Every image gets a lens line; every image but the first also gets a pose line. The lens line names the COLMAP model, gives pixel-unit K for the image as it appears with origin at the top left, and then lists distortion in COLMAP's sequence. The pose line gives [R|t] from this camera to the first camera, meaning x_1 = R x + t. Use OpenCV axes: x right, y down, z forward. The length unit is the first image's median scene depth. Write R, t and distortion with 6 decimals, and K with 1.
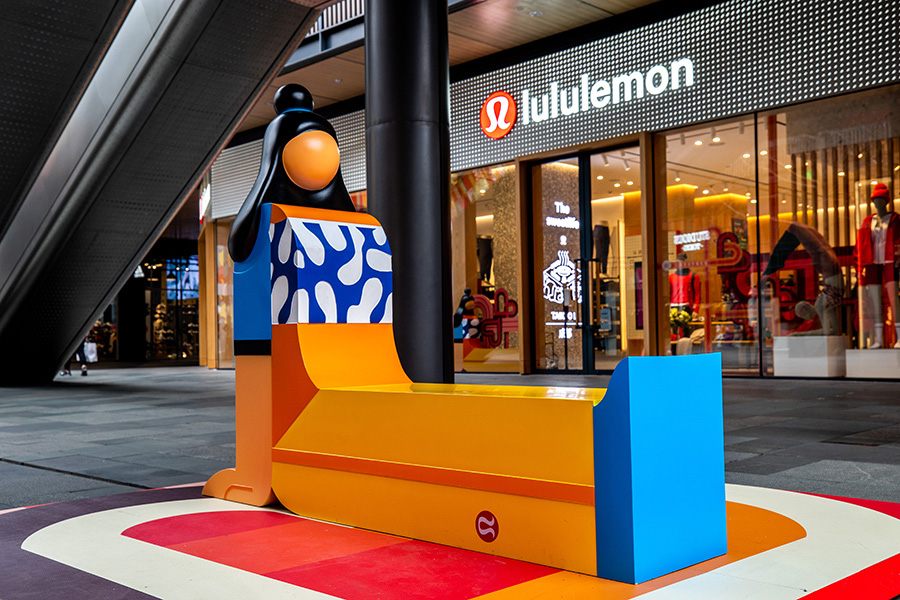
lens RADIAL K [[924.1, 0, 448.9], [0, 924.1, 302.2], [0, 0, 1]] dist [0.001264, 0.000000]
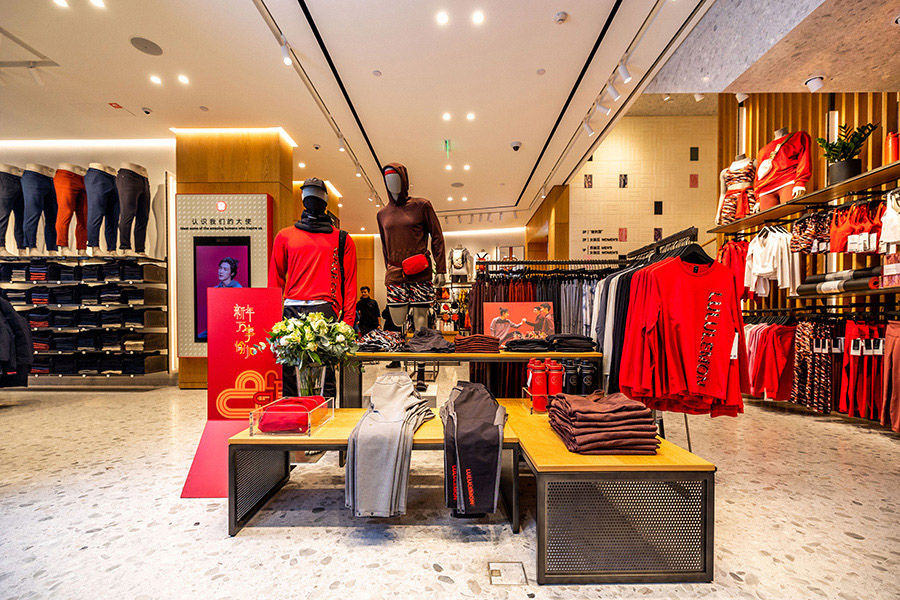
lens RADIAL K [[396.8, 0, 453.3], [0, 396.8, 320.1], [0, 0, 1]] dist [0.004651, 0.002421]
pose [[0.727128, 0.001210, 0.686501, 0.139319], [-0.025868, 0.999337, 0.025638, 0.003224], [-0.686015, -0.036401, 0.726677, 0.659097]]
